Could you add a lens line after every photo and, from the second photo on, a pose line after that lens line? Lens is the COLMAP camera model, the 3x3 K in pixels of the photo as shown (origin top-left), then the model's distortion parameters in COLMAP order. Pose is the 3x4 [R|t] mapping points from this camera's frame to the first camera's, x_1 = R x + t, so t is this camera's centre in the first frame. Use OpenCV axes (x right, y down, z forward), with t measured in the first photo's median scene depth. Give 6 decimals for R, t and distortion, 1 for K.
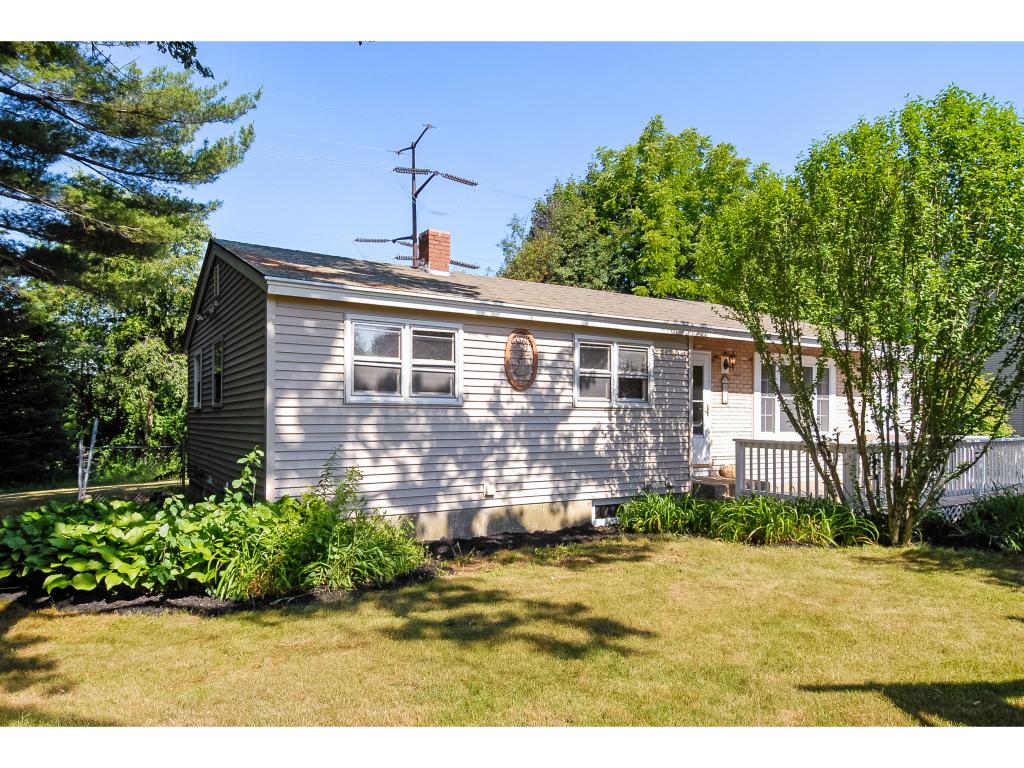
lens RADIAL K [[665.6, 0, 459.3], [0, 665.6, 380.4], [0, 0, 1]] dist [0.033965, -0.000544]
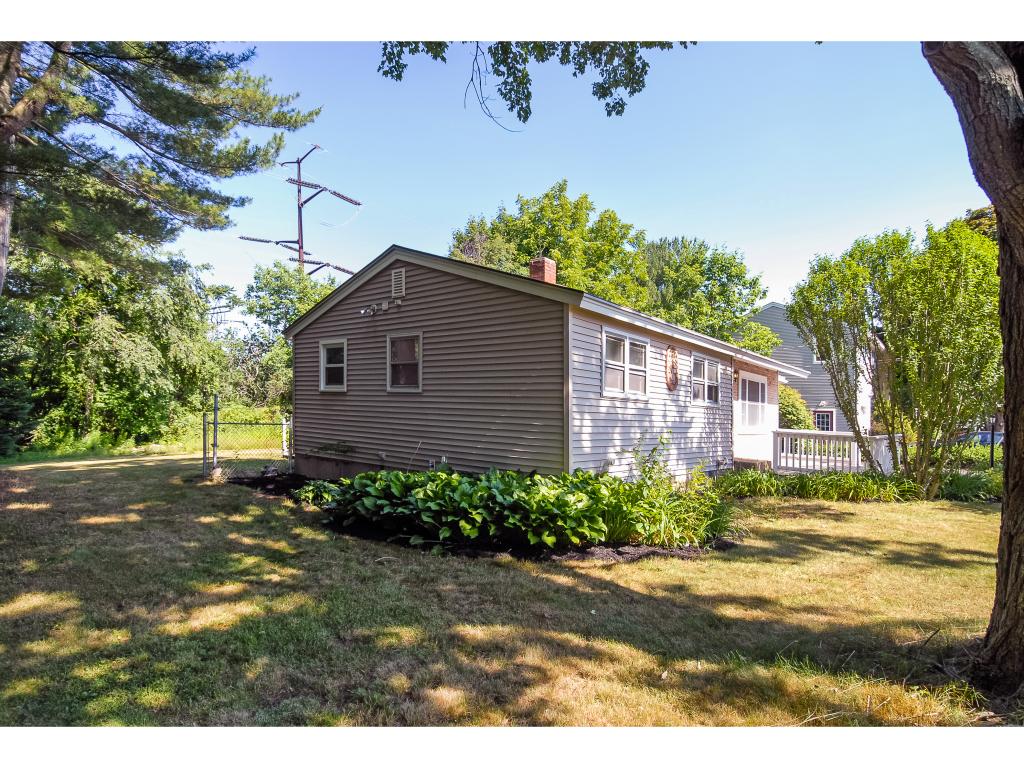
lens RADIAL K [[551.2, 0, 512.5], [0, 551.2, 376.0], [0, 0, 1]] dist [0.026070, -0.040700]
pose [[0.946816, 0.057716, 0.316556, -0.139575], [-0.057003, 0.998308, -0.011523, 0.003527], [-0.316686, -0.007134, 0.948504, 0.014240]]
